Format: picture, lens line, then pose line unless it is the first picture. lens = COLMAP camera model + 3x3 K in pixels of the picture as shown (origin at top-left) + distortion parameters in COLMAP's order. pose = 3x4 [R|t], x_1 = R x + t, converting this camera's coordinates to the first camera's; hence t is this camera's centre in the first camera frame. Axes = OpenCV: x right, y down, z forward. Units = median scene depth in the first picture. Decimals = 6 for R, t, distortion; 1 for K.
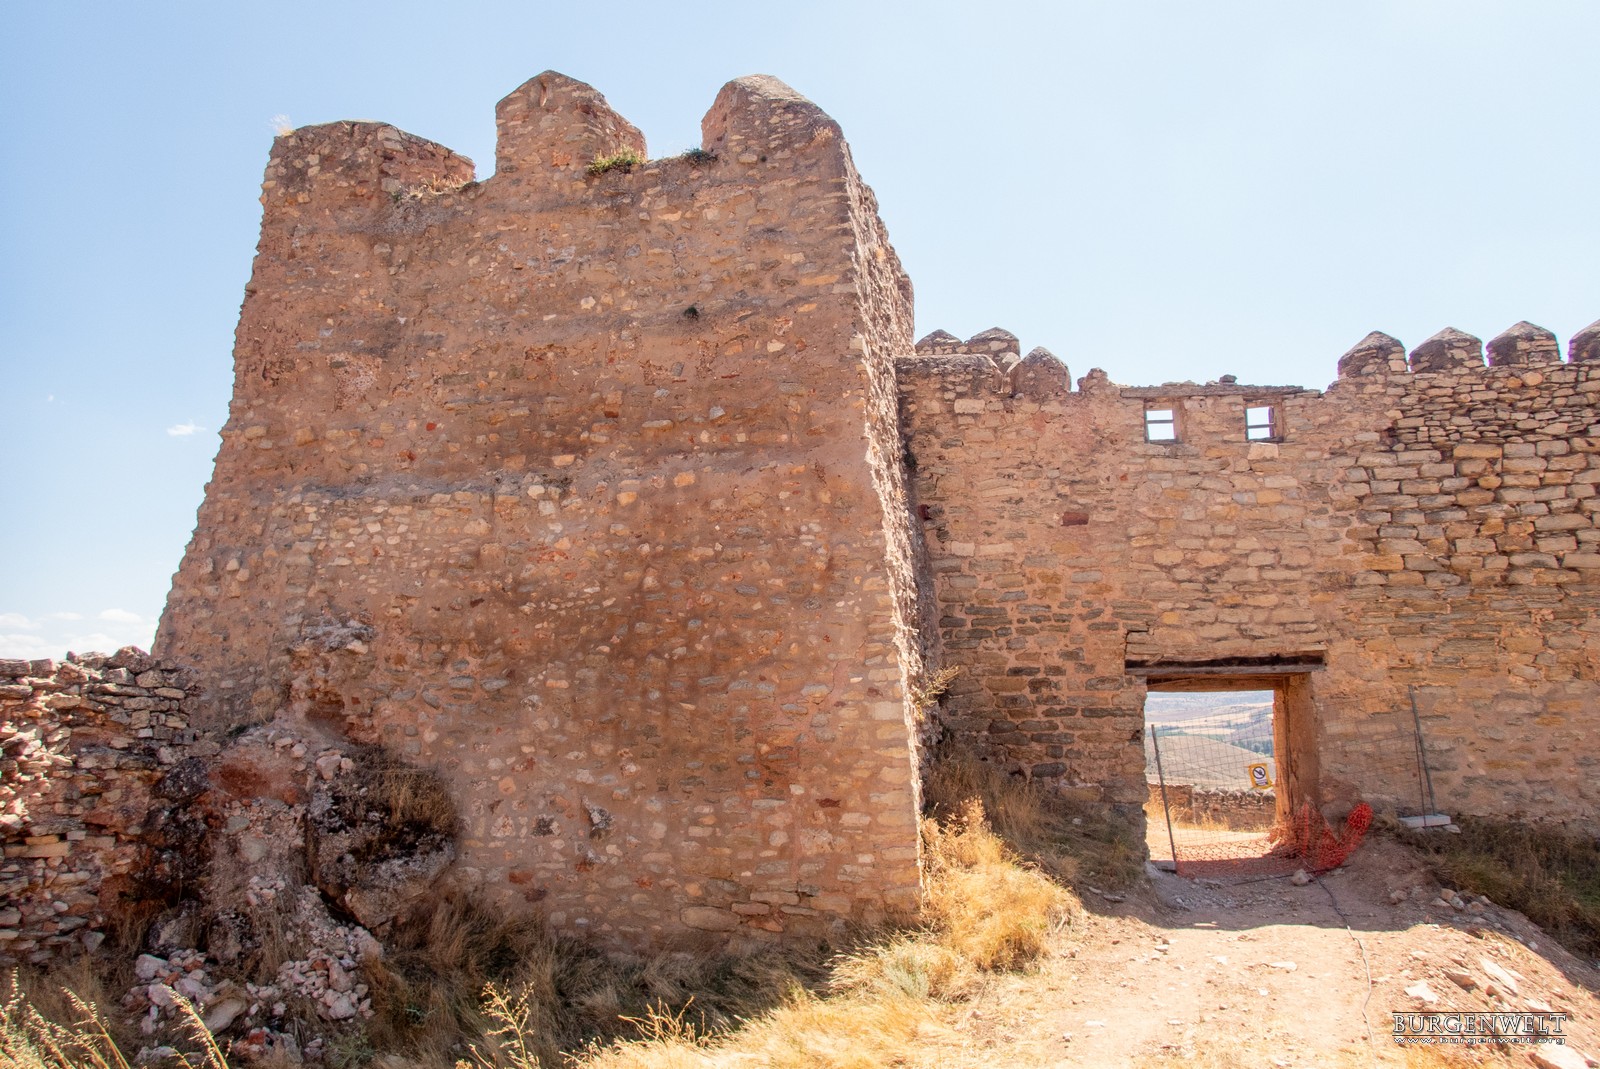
lens RADIAL K [[1182.6, 0, 800.0], [0, 1182.6, 534.5], [0, 0, 1]] dist [-0.012330, -0.002724]
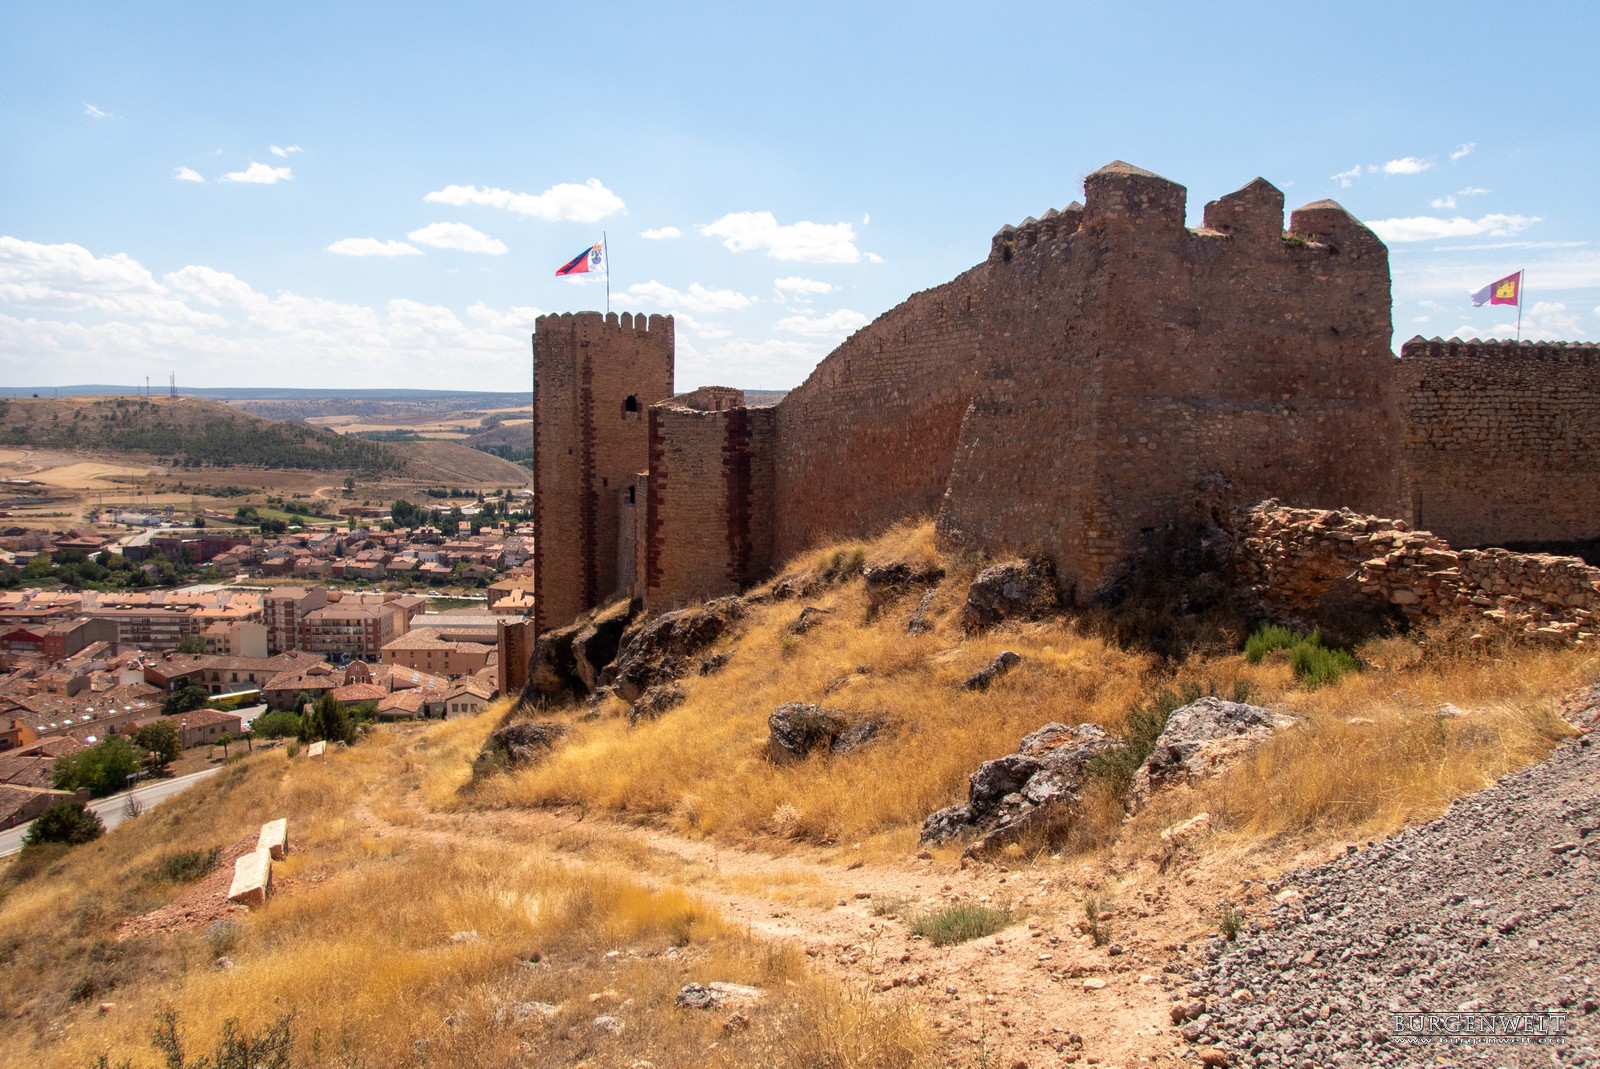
lens RADIAL K [[1182.6, 0, 800.0], [0, 1182.6, 534.5], [0, 0, 1]] dist [-0.012330, -0.002724]
pose [[0.807799, -0.038862, 0.588175, -2.080540], [-0.107581, 0.971345, 0.211931, -0.171355], [-0.579557, -0.234474, 0.780471, -0.188605]]
